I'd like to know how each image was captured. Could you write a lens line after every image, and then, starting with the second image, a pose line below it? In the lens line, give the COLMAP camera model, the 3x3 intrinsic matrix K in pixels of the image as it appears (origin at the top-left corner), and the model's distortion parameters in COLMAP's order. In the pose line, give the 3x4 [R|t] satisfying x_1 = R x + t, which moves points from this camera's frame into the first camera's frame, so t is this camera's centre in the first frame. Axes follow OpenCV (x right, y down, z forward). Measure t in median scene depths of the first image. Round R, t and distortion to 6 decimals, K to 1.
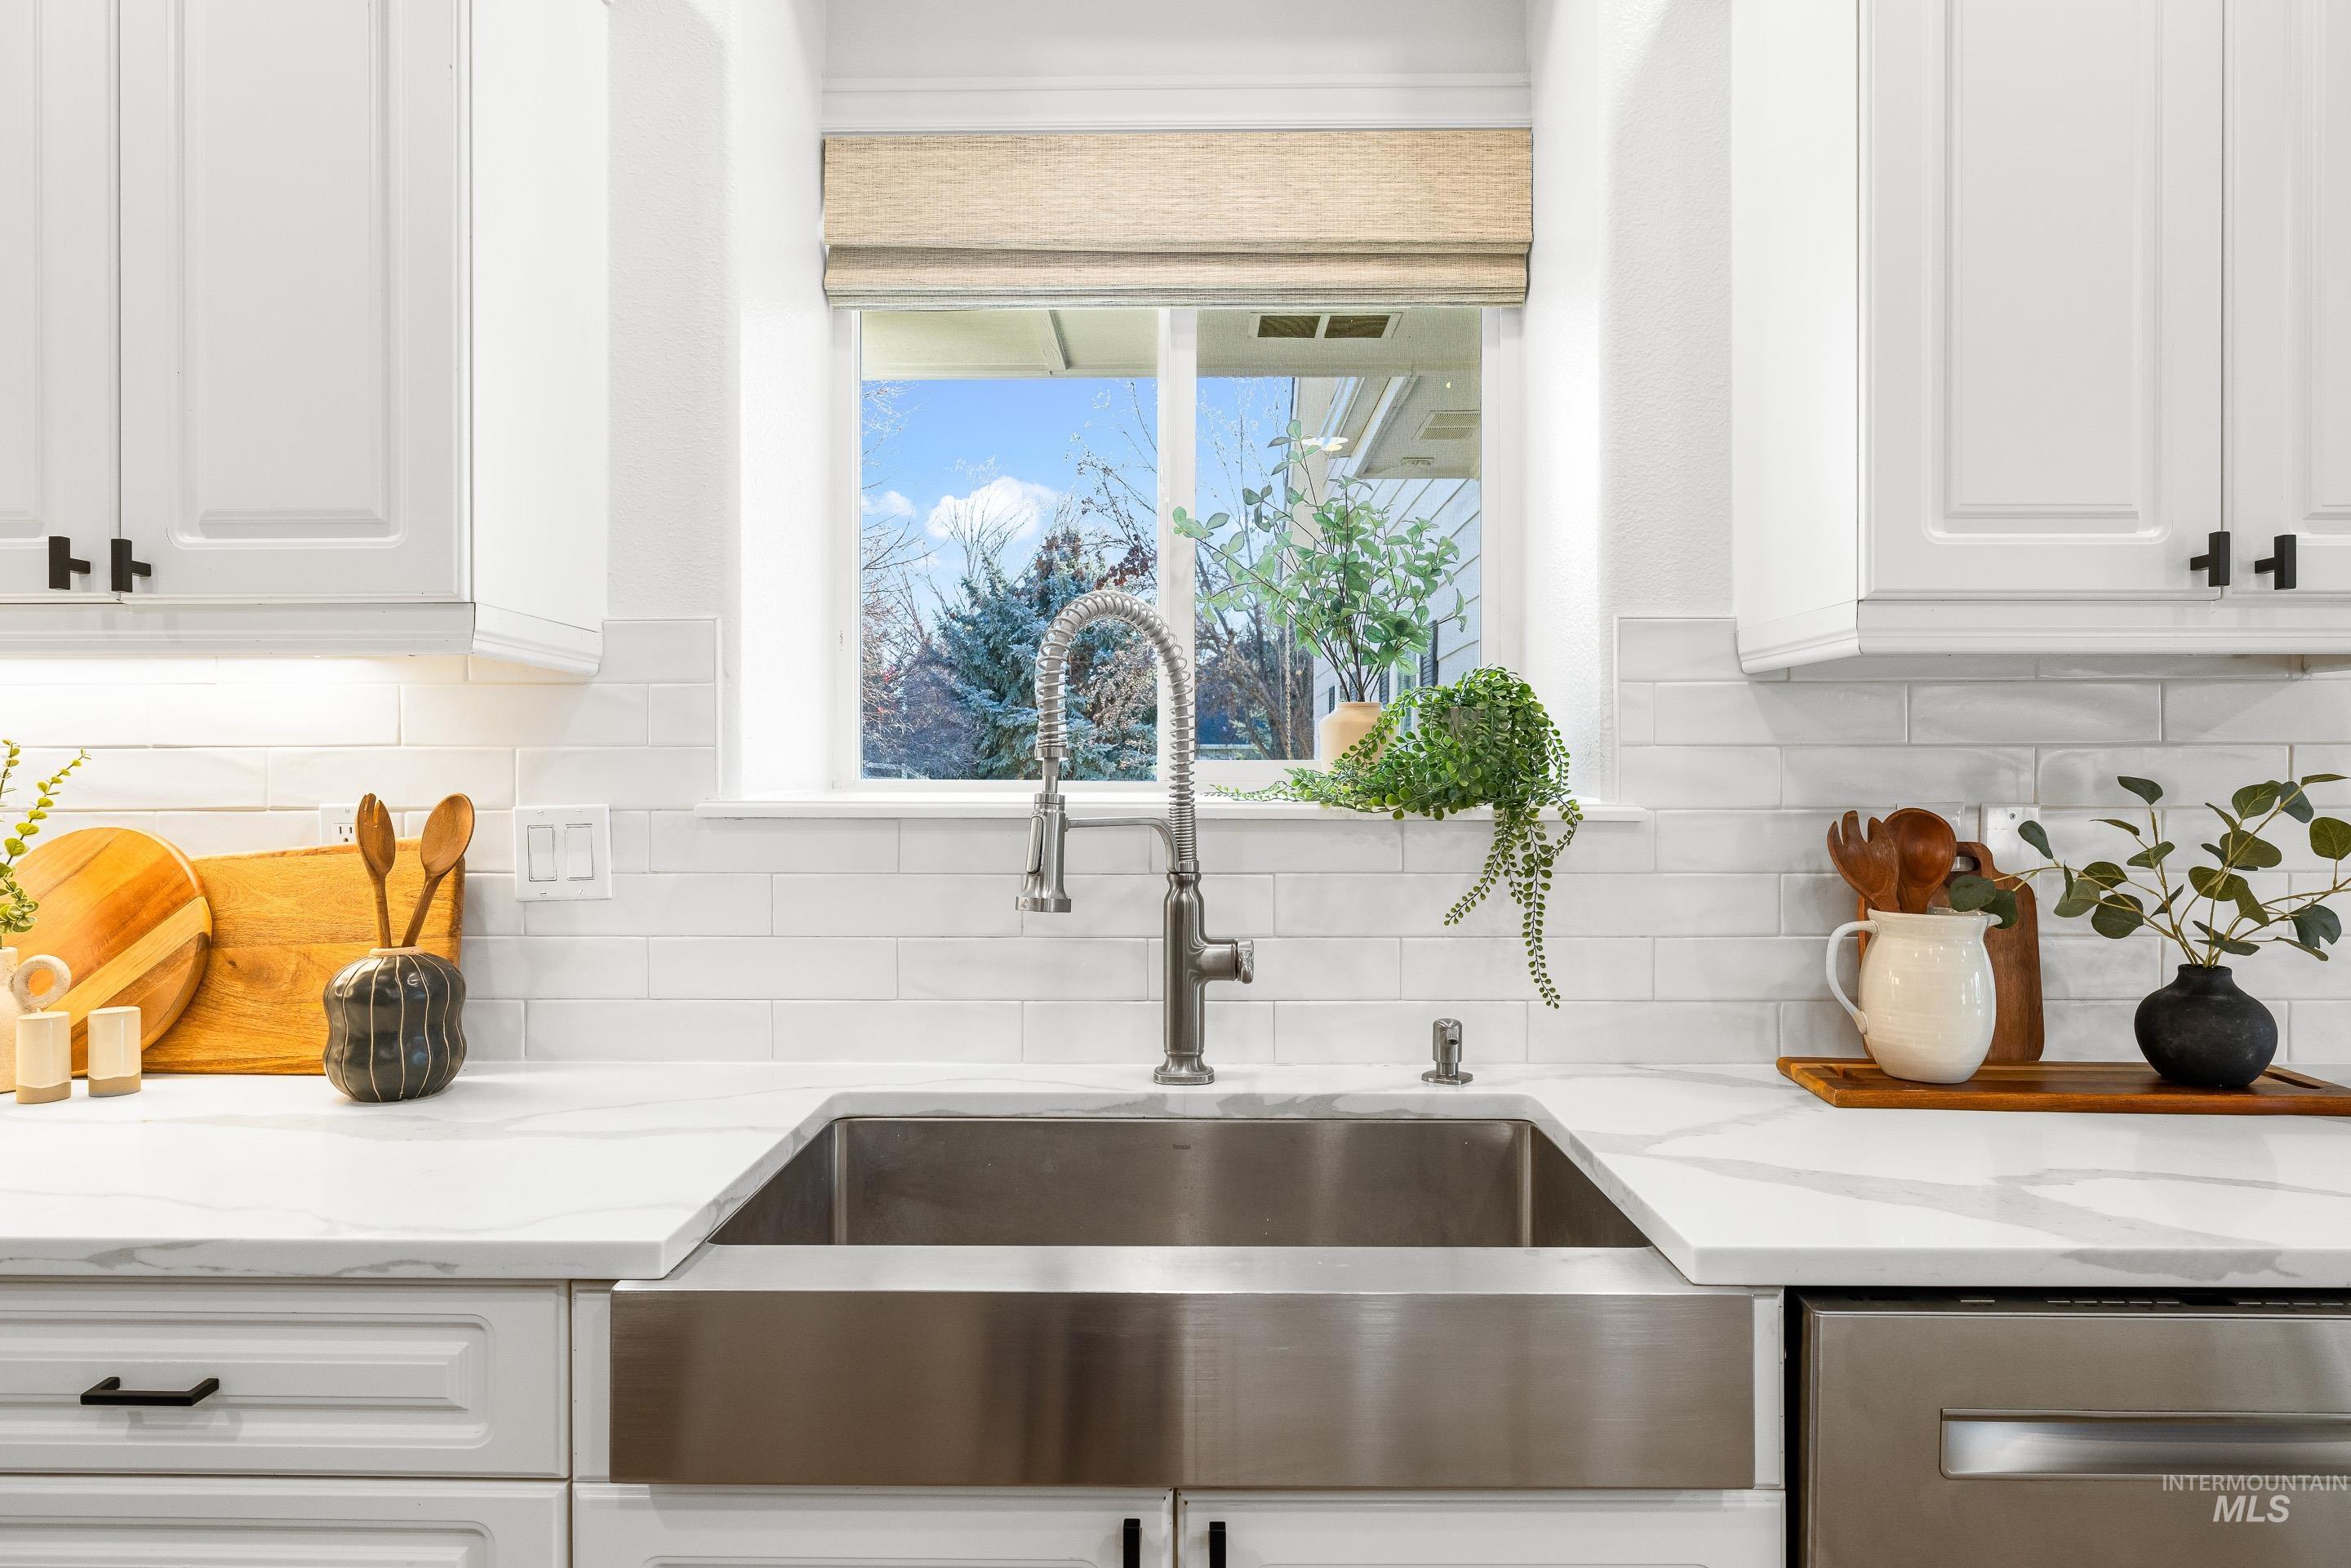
lens RADIAL K [[1376.3, 0, 1172.9], [0, 1376.3, 778.9], [0, 0, 1]] dist [-0.005348, 0.003357]
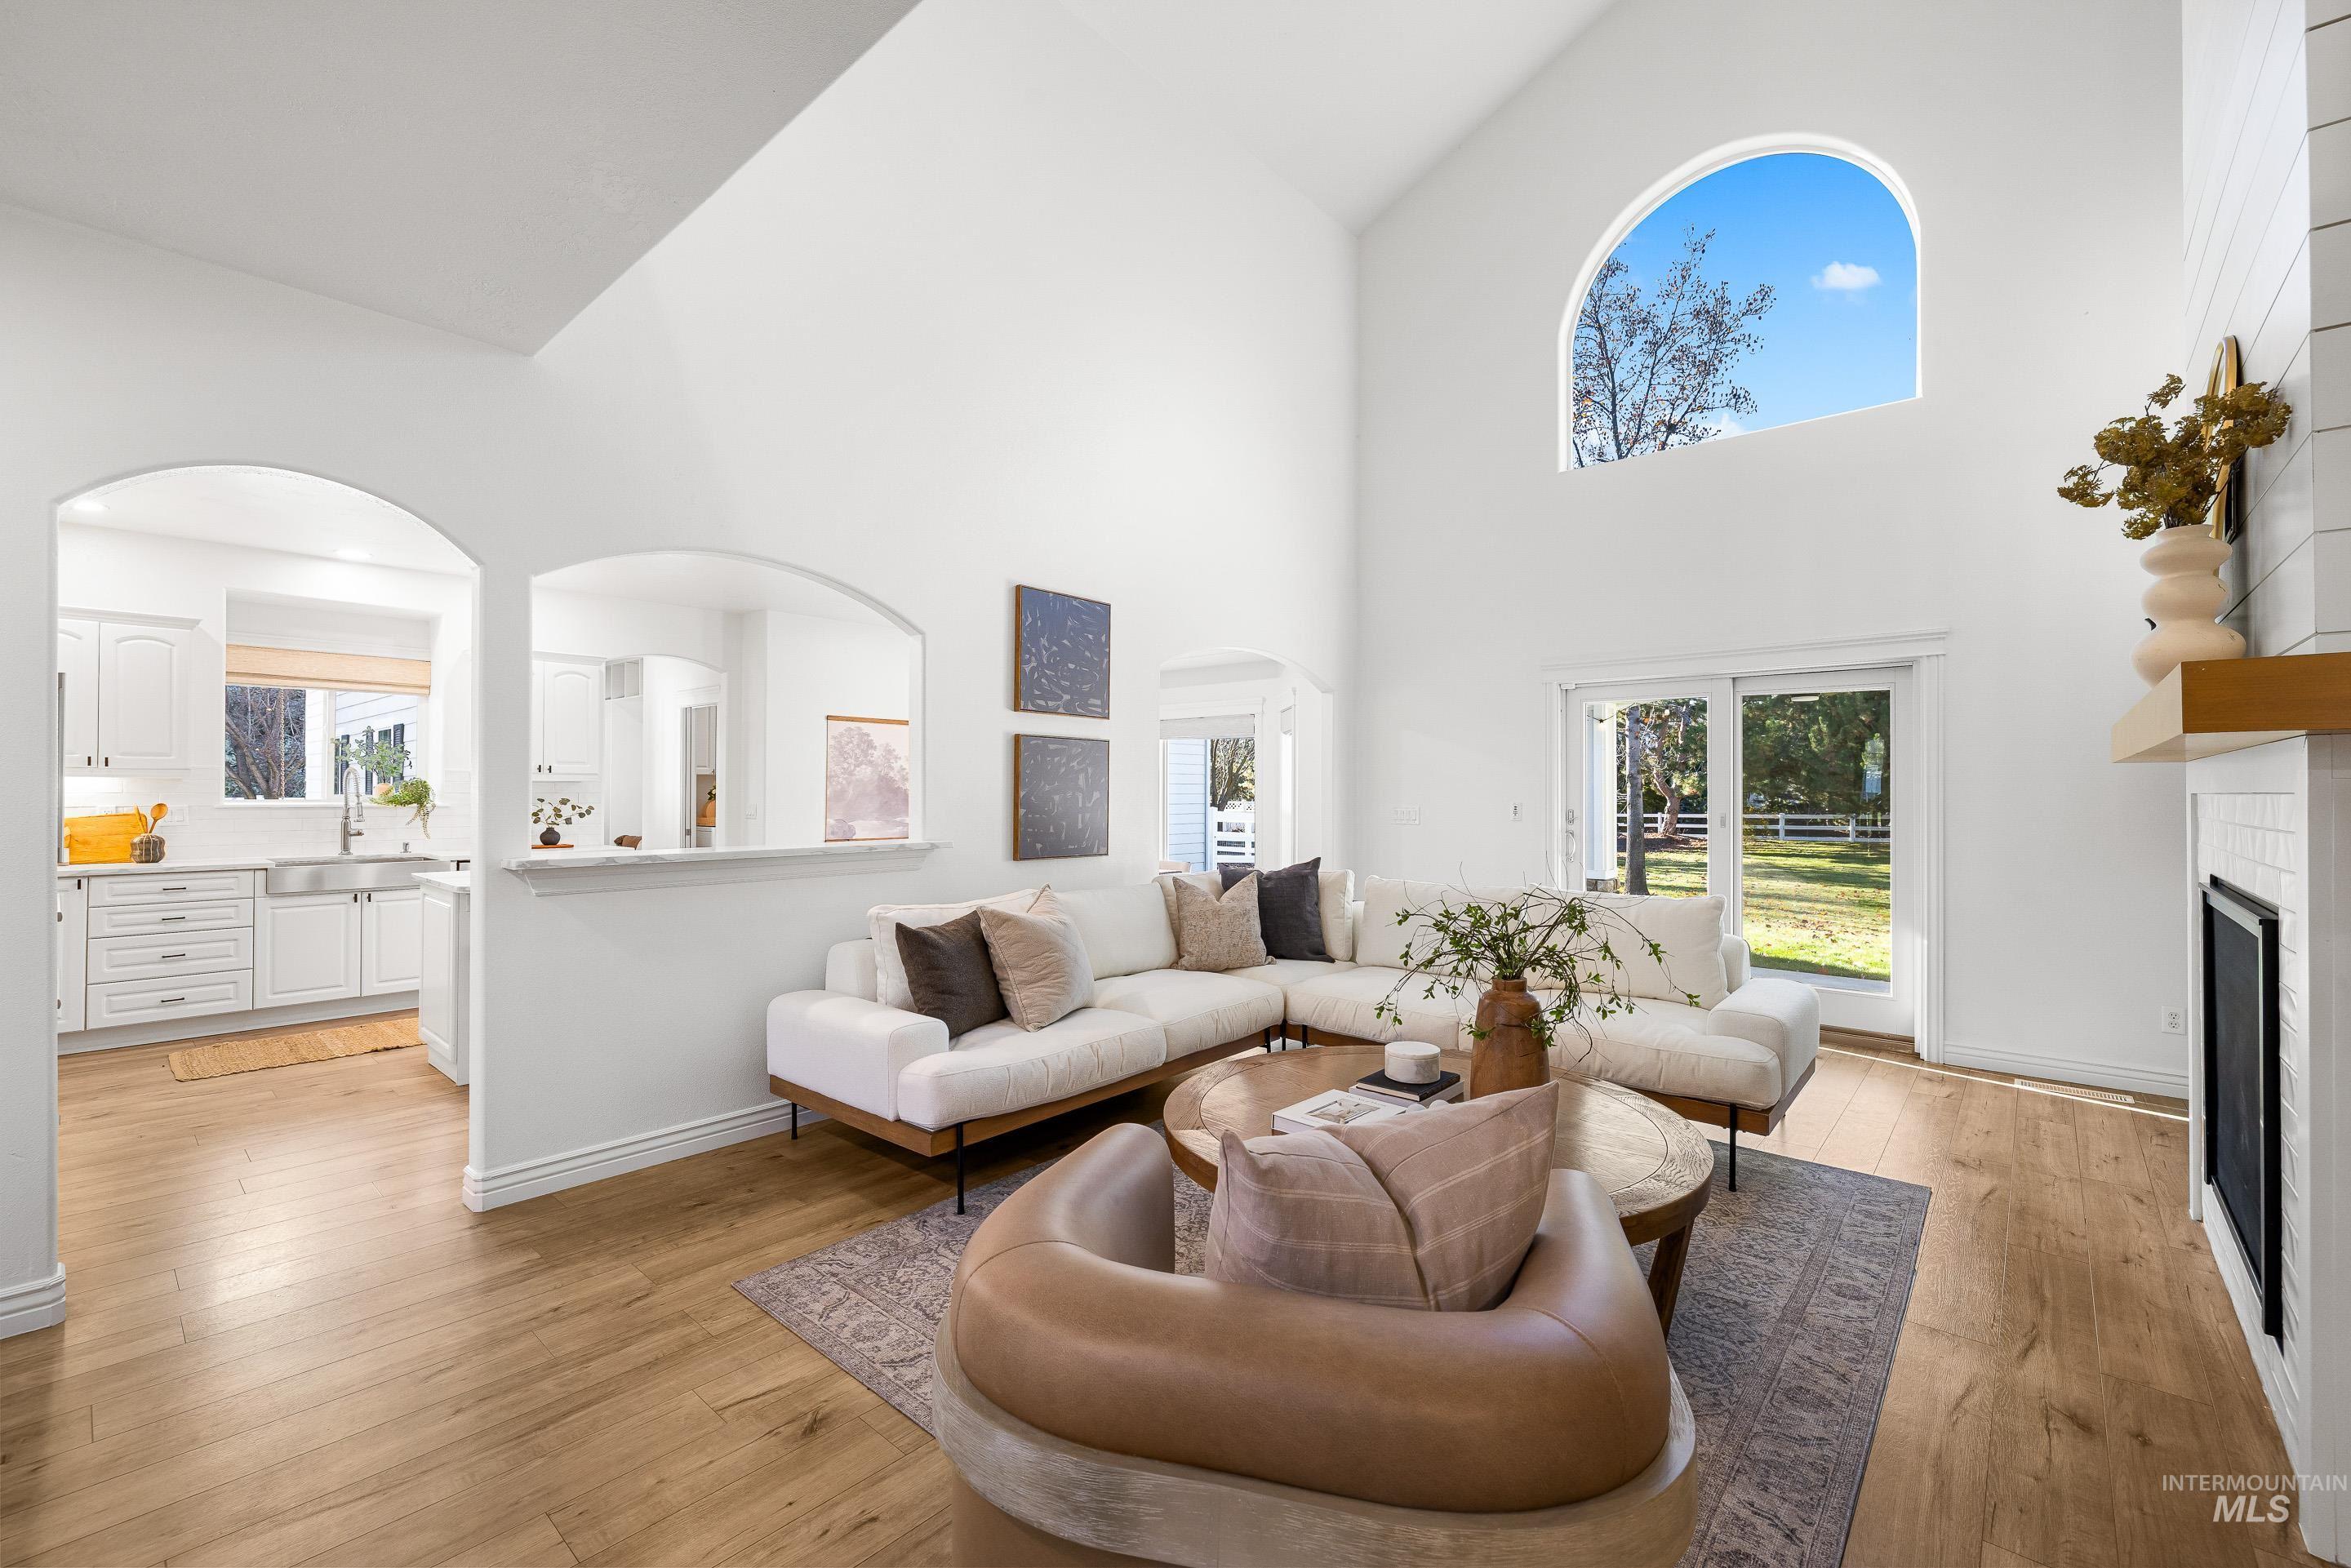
lens RADIAL K [[990.5, 0, 1167.4], [0, 990.5, 783.5], [0, 0, 1]] dist [-0.000260, -0.000024]
pose [[0.651271, 0.007042, 0.758813, -0.854186], [-0.001599, 0.999967, -0.007908, -0.037639], [-0.758844, 0.003937, 0.651261, -4.028502]]
